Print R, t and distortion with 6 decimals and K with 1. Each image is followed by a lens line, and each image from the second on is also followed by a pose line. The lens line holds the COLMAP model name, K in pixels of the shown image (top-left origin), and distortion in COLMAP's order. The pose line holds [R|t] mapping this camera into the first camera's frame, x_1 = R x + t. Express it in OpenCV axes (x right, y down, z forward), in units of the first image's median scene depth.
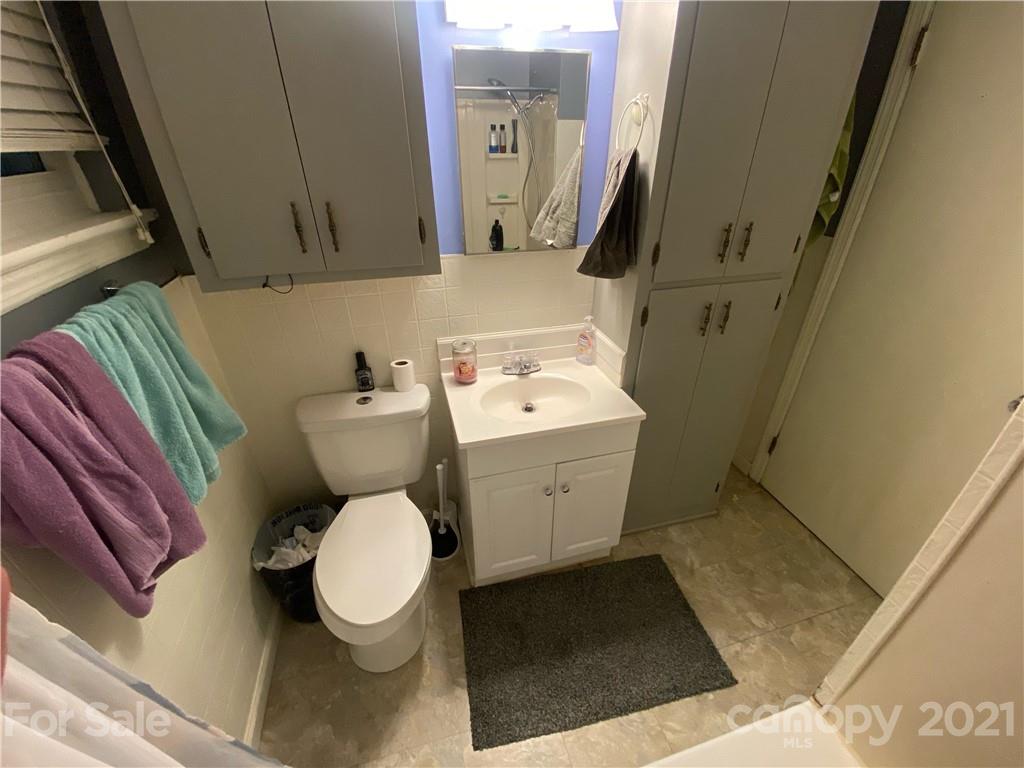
lens RADIAL K [[419.1, 0, 510.9], [0, 419.1, 385.1], [0, 0, 1]] dist [0.028212, -0.022751]
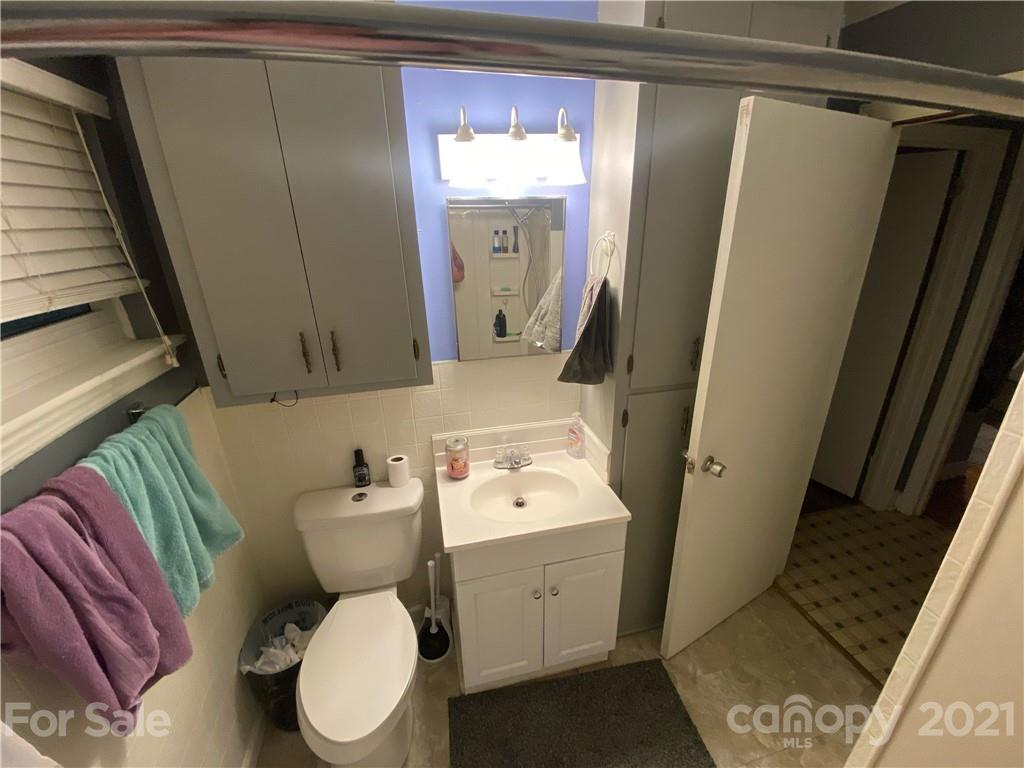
lens RADIAL K [[419.1, 0, 510.9], [0, 419.1, 385.1], [0, 0, 1]] dist [0.028212, -0.022751]
pose [[0.999506, -0.004101, -0.031151, 0.059700], [-0.000793, 0.987834, -0.155511, -0.076251], [0.031410, 0.155459, 0.987343, -0.063120]]
